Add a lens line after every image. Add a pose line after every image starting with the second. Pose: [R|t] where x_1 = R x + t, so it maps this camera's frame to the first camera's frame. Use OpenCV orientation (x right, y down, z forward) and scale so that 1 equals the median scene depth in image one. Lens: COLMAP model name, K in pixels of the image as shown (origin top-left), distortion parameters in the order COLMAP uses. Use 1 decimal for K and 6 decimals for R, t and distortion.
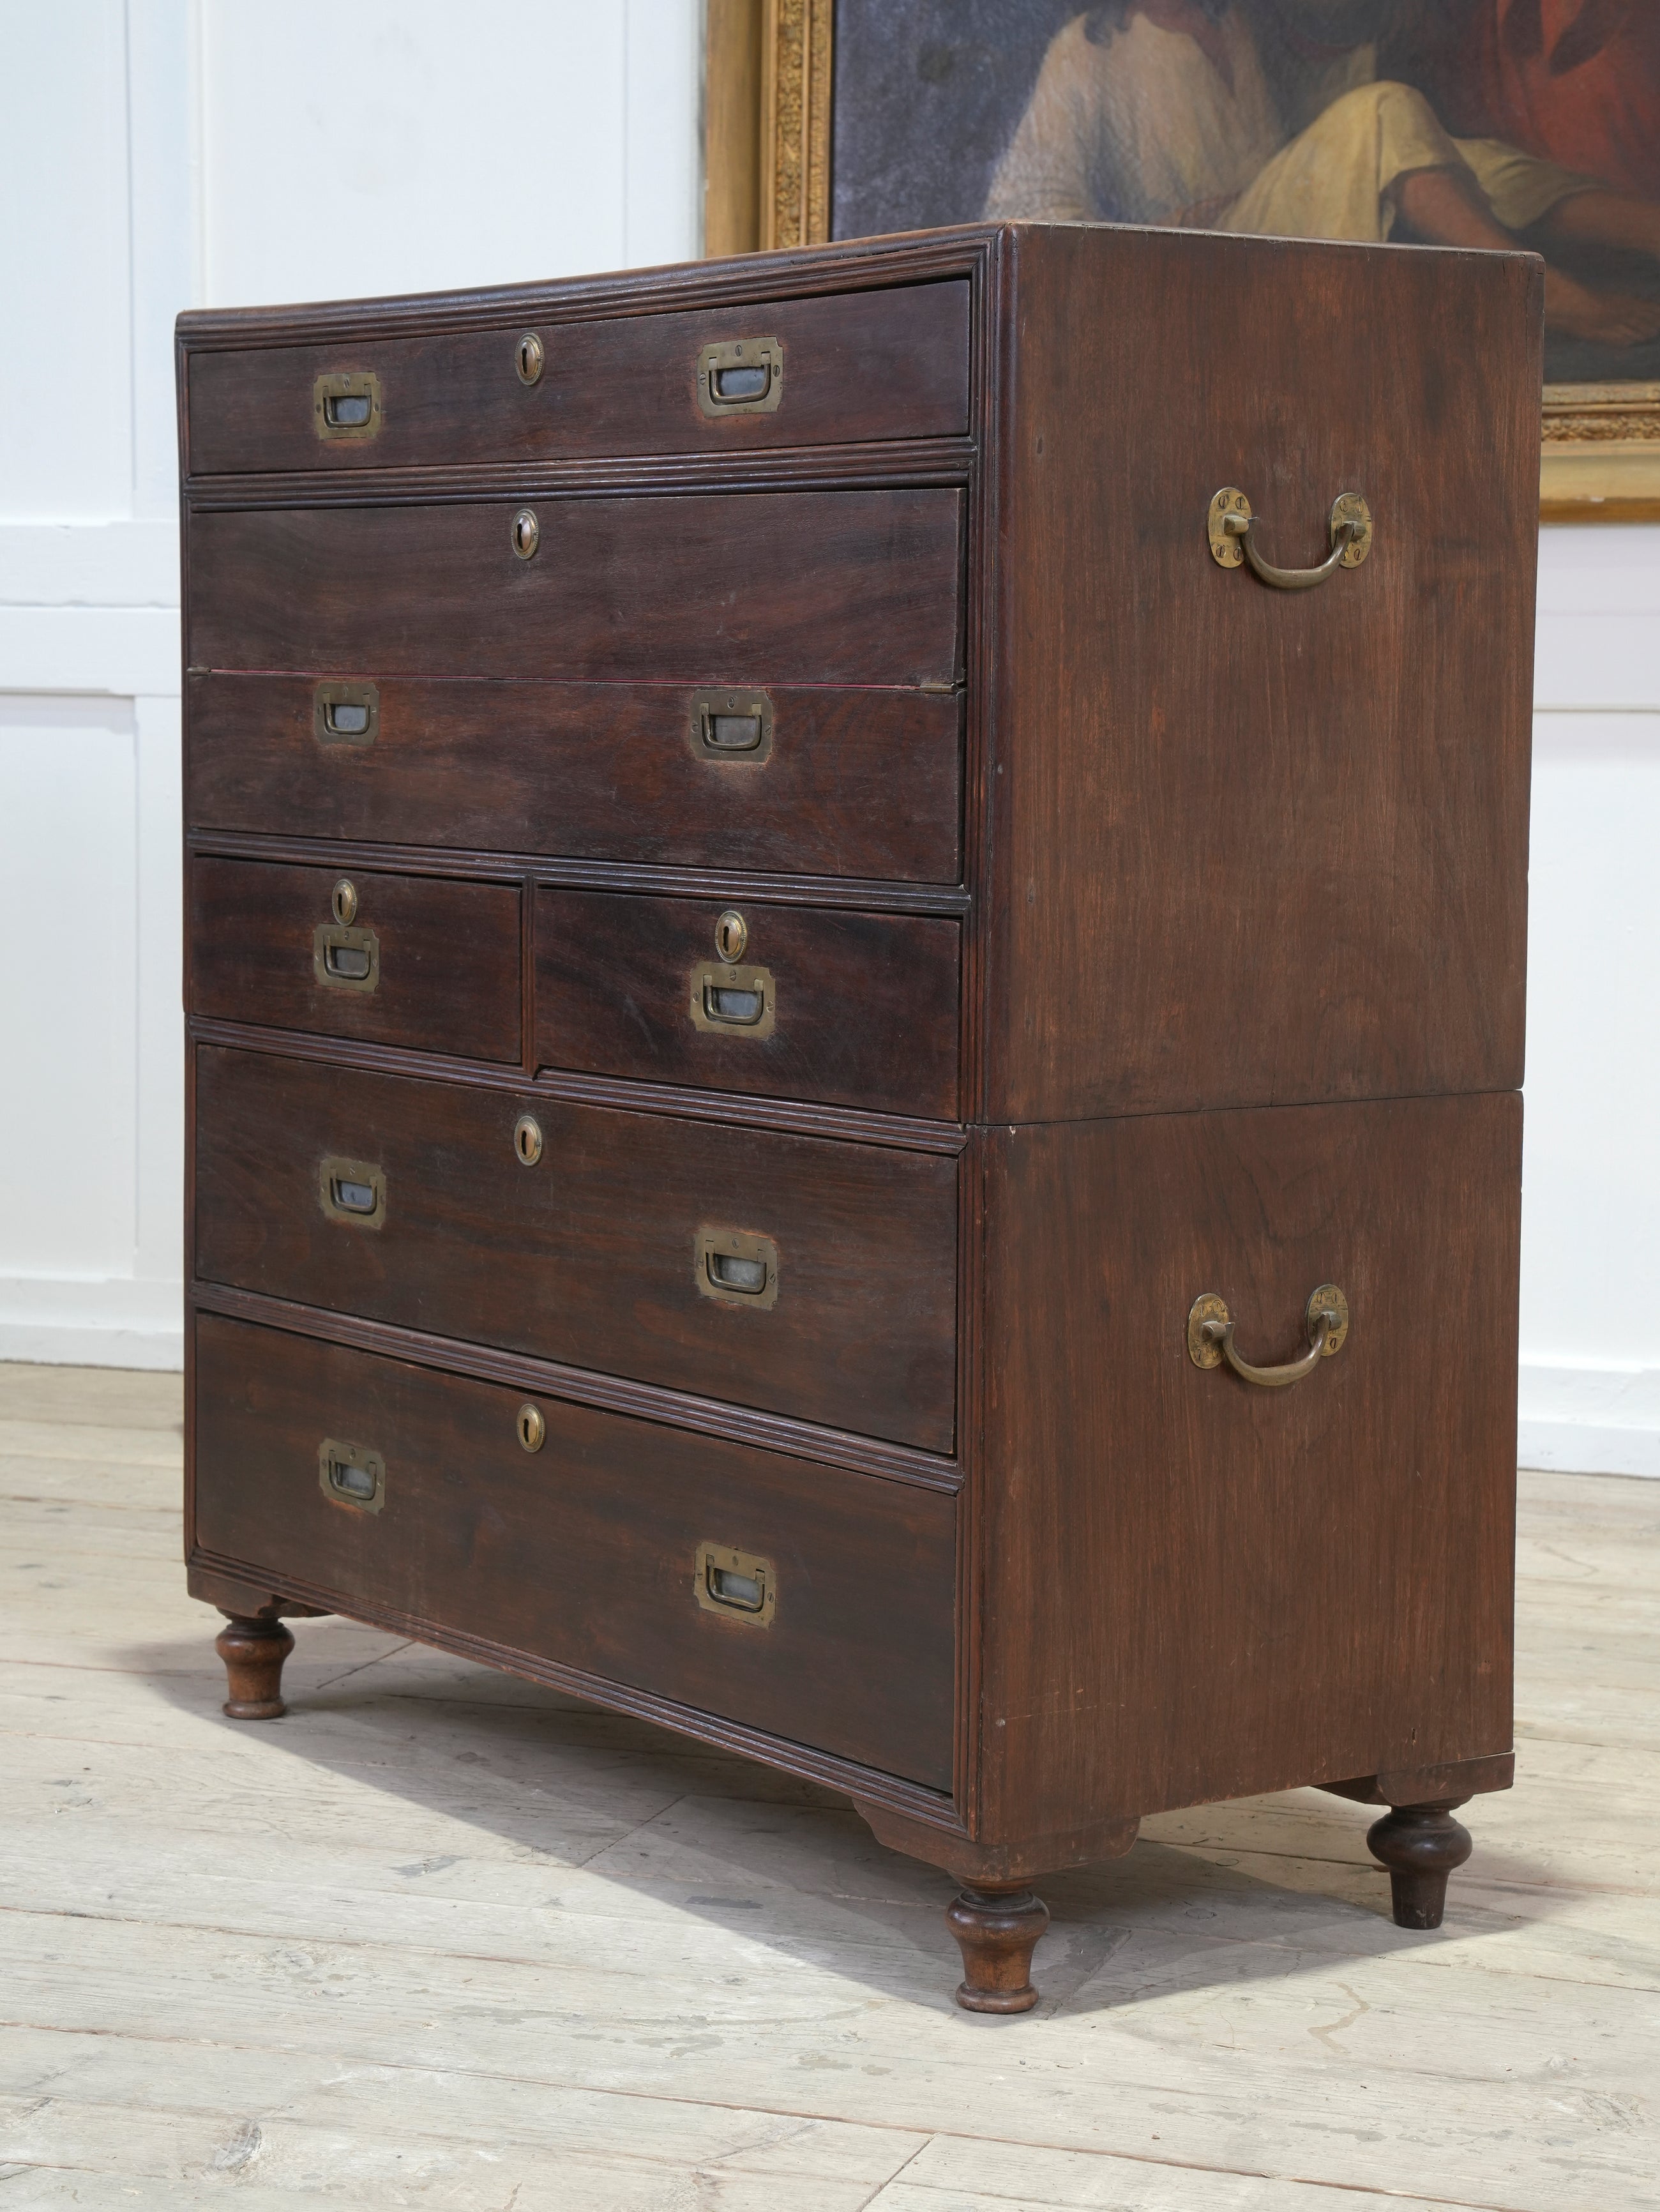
lens RADIAL K [[4533.0, 0, 792.3], [0, 4533.0, 1118.6], [0, 0, 1]] dist [0.288507, 0.000000]
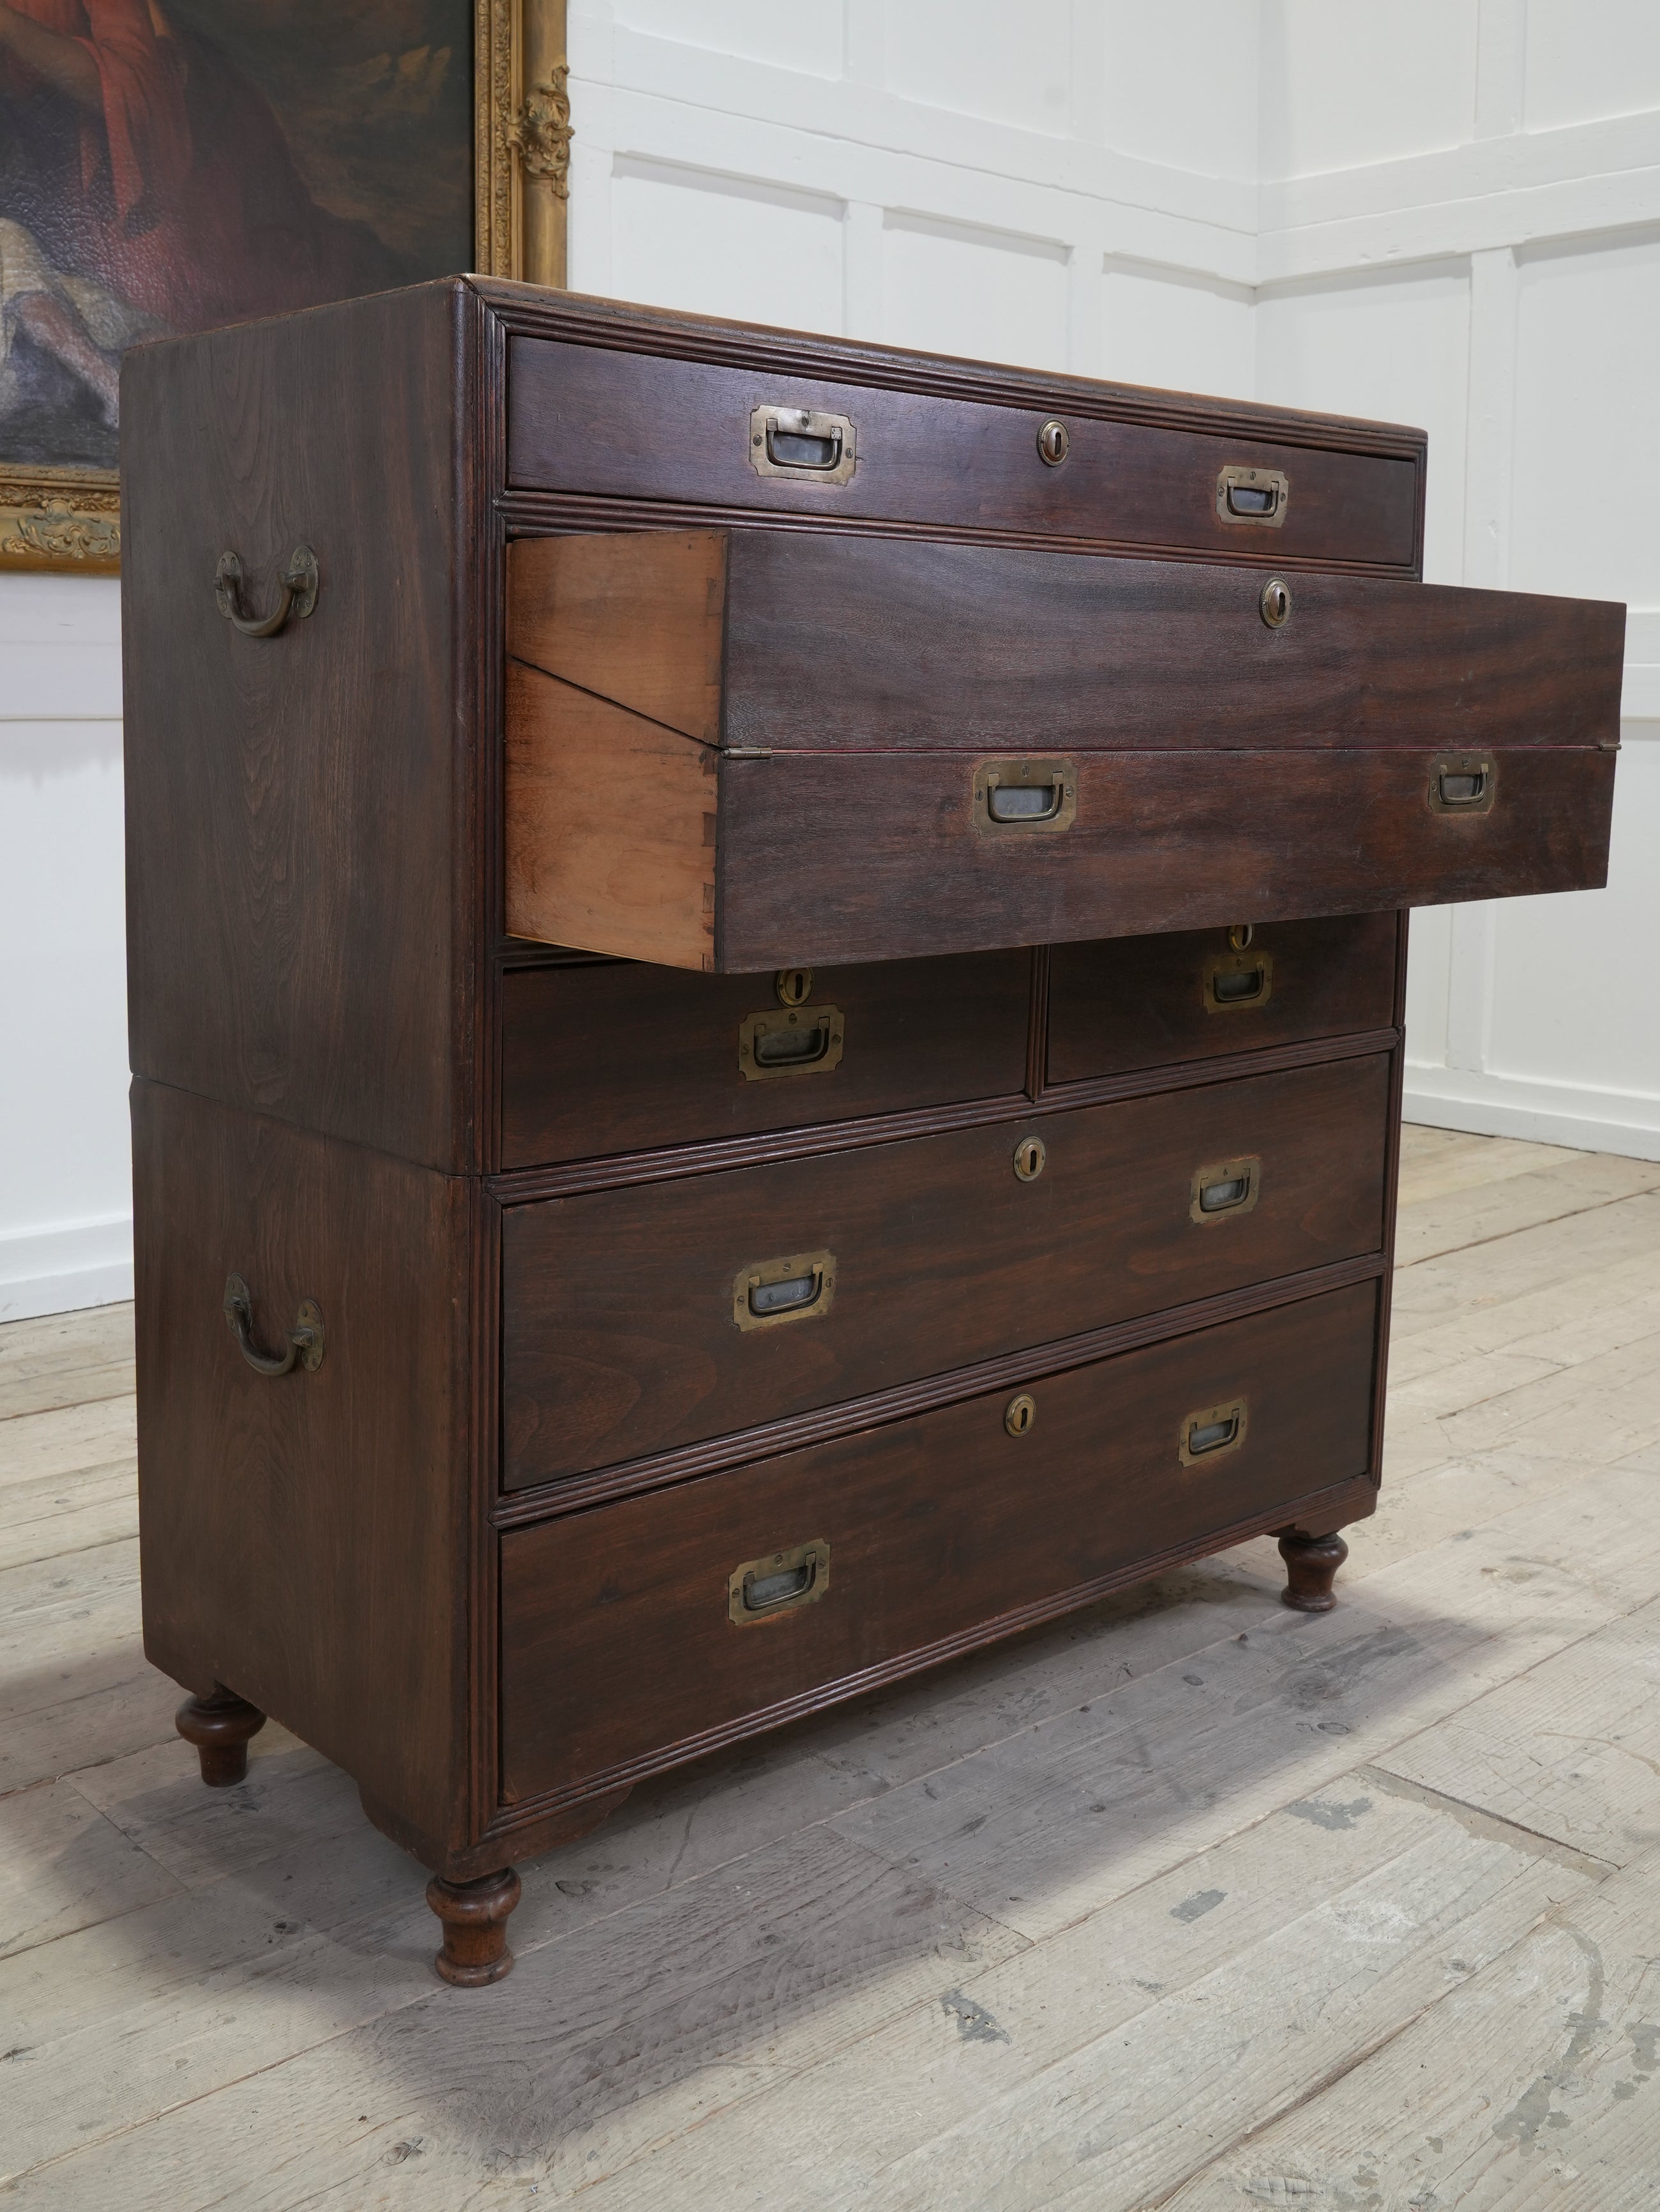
lens RADIAL K [[2224.7, 0, 792.1], [0, 2224.7, 952.8], [0, 0, 1]] dist [-0.060848, 0.000000]
pose [[-0.102623, -0.126552, 0.986637, -0.577104], [0.087296, 0.986901, 0.135666, -0.122250], [-0.990882, 0.100052, -0.090231, 1.109244]]
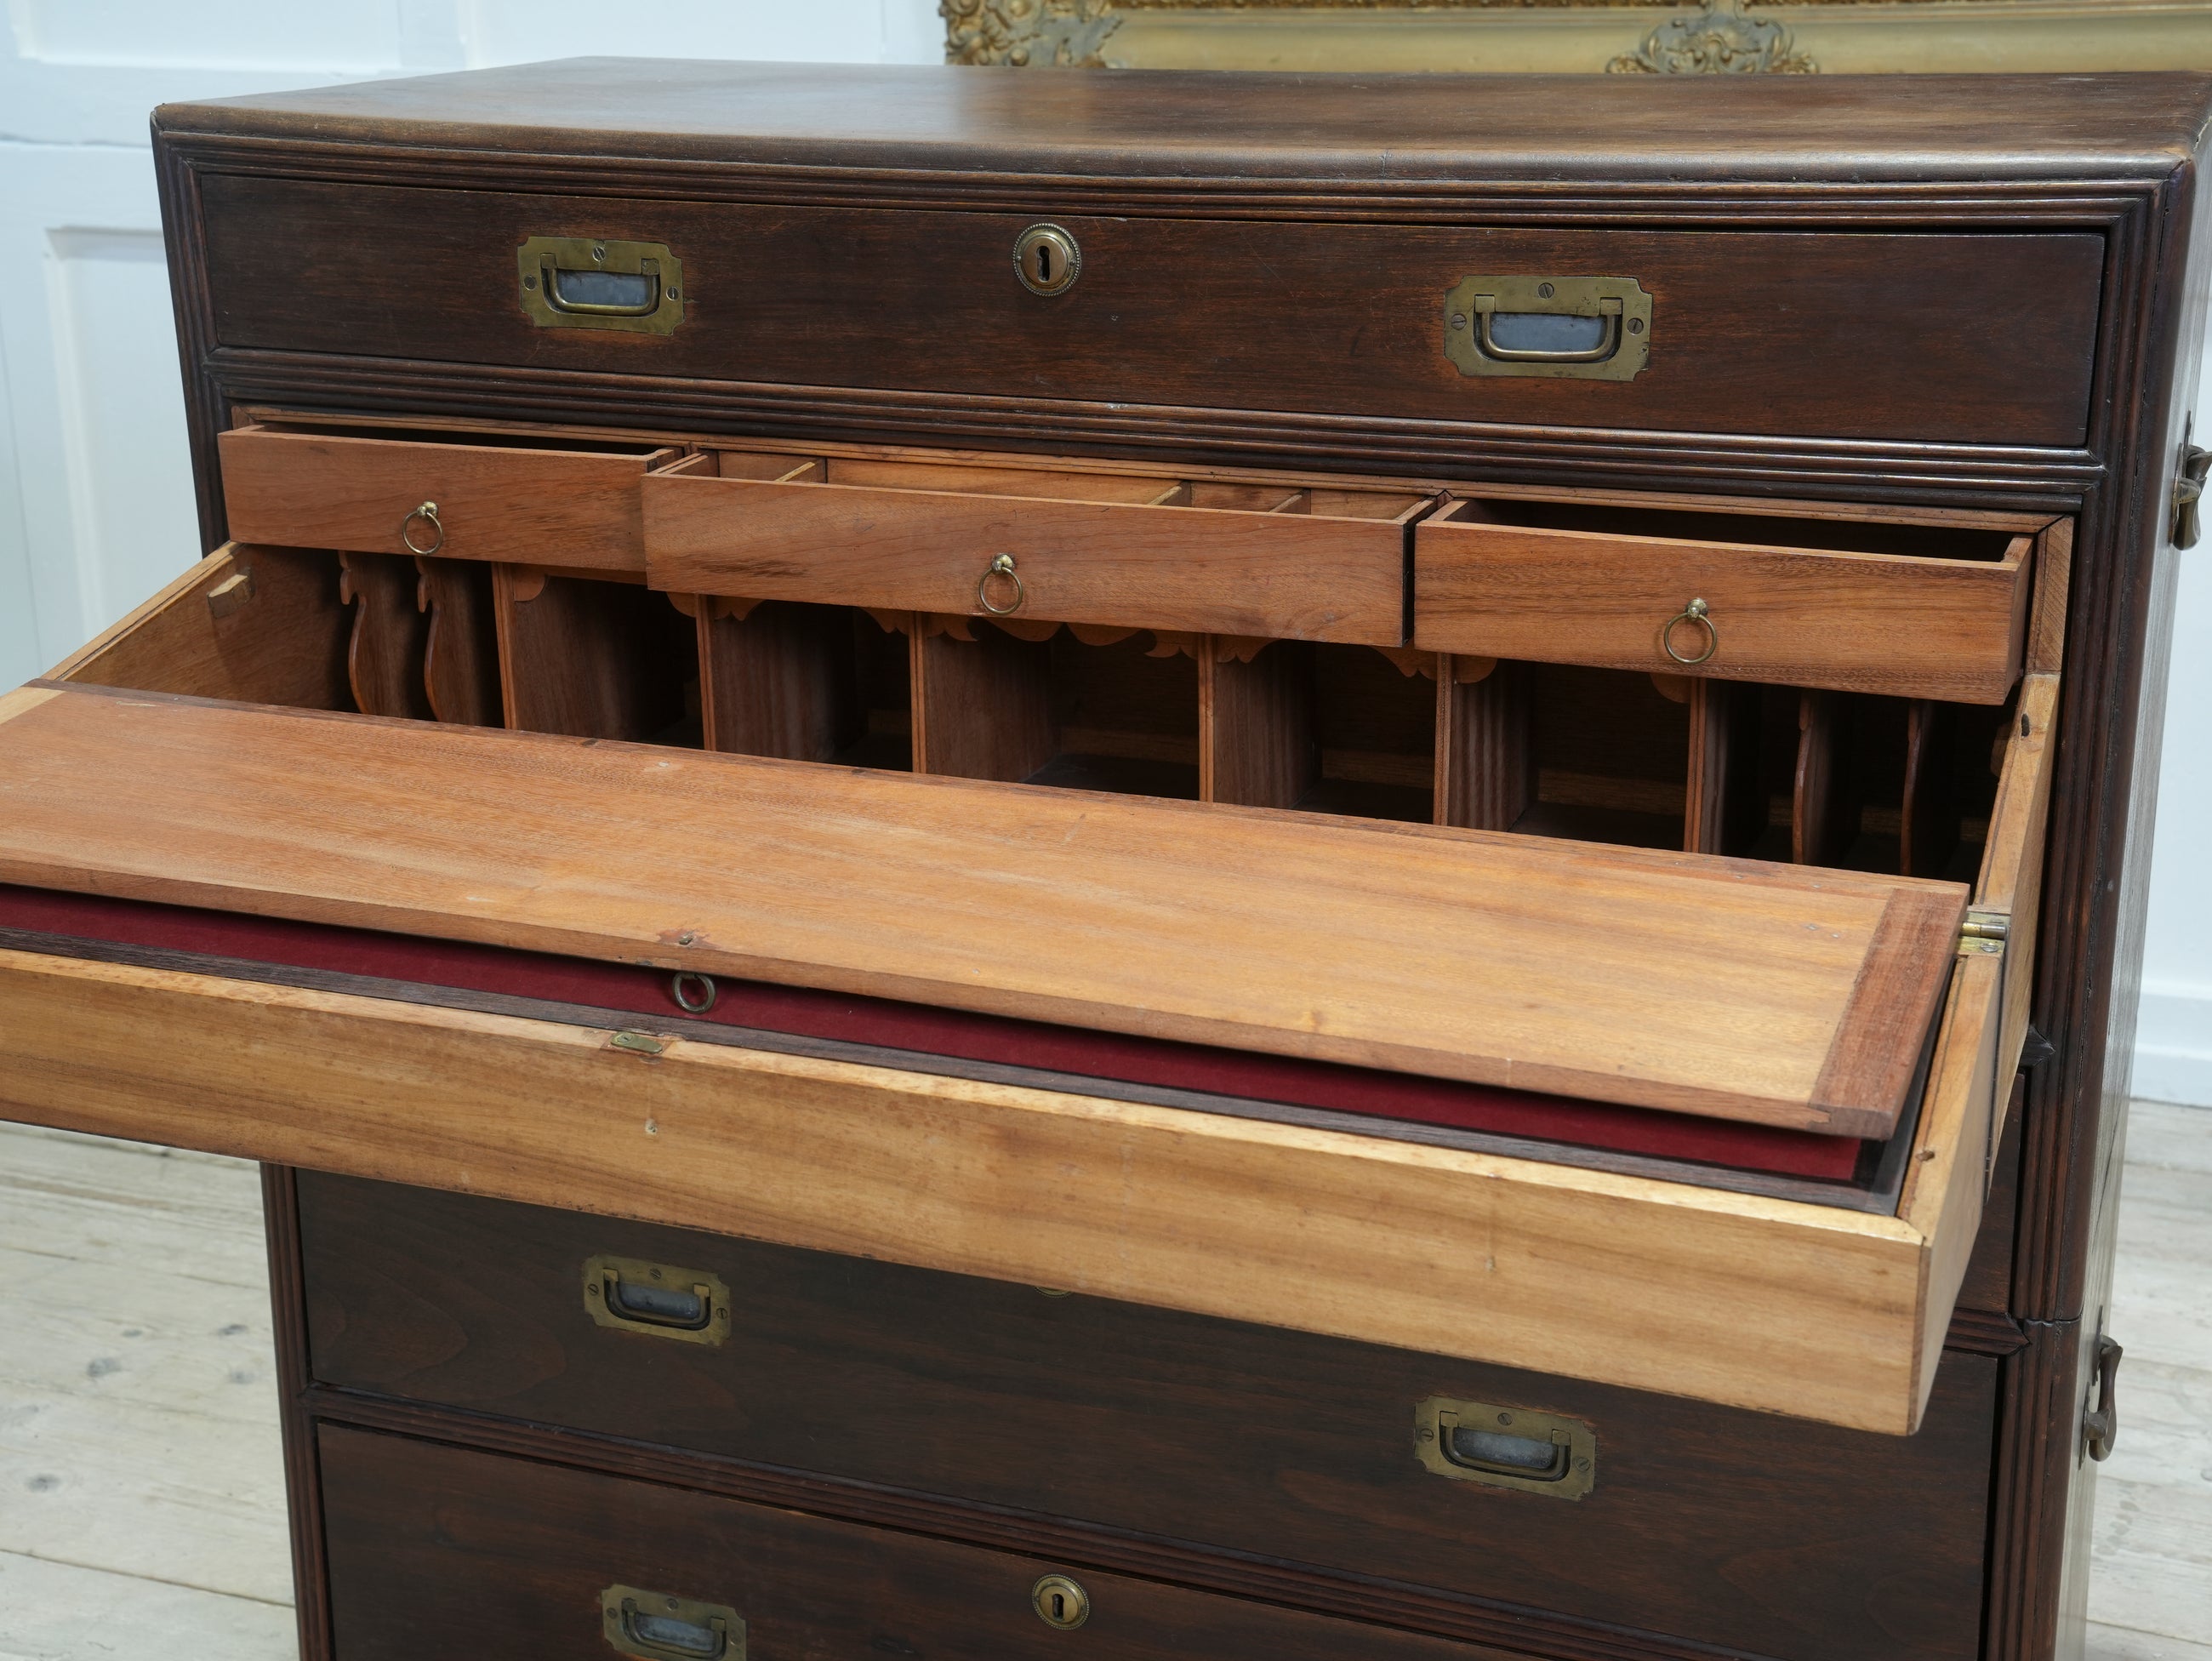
lens RADIAL K [[3032.6, 0, 1116.5], [0, 3032.6, 824.9], [0, 0, 1]] dist [0.117202, 0.000000]
pose [[0.833686, -0.176576, 0.523247, -0.307925], [0.068865, 0.973349, 0.218746, -0.181473], [-0.547928, -0.146332, 0.823628, 0.586149]]
